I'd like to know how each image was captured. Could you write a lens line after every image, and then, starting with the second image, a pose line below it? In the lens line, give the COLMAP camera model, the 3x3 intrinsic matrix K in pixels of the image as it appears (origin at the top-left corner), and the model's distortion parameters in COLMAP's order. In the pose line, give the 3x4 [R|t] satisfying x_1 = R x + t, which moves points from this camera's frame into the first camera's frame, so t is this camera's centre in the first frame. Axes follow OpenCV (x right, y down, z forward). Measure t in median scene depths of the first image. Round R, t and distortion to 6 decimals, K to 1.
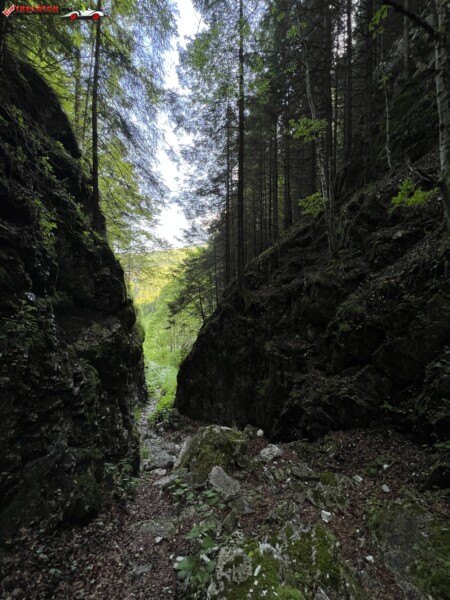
lens RADIAL K [[237.2, 0, 225.0], [0, 237.2, 300.0], [0, 0, 1]] dist [0.000923, -0.000057]
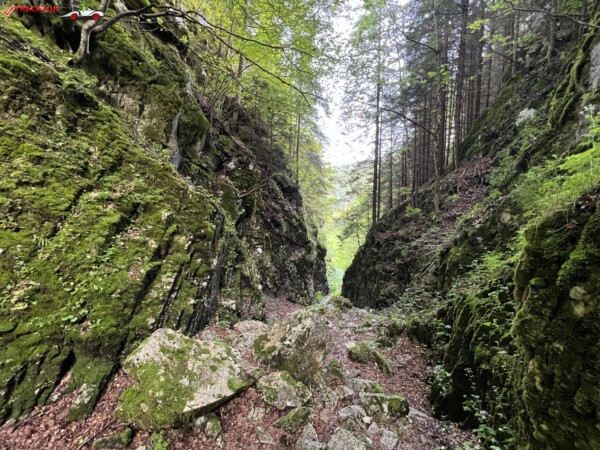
lens RADIAL K [[237.2, 0, 300.0], [0, 237.2, 225.0], [0, 0, 1]] dist [0.000923, -0.000057]
pose [[0.870491, 0.034840, -0.490949, 0.468249], [-0.006175, 0.998186, 0.059887, -0.204929], [0.492145, -0.049099, 0.869127, -0.766405]]
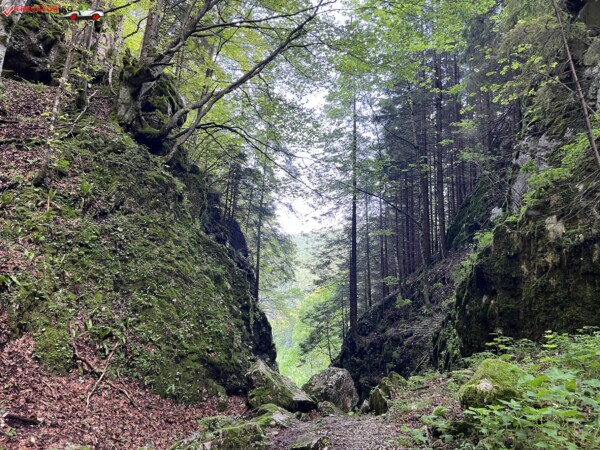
lens RADIAL K [[448.0, 0, 300.0], [0, 448.0, 225.0], [0, 0, 1]] dist [0.066684, -0.077564]
pose [[0.963691, -0.033711, -0.264883, 0.476379], [-0.024349, 0.976771, -0.212897, -0.107038], [0.265907, 0.211616, 0.940485, -1.546623]]
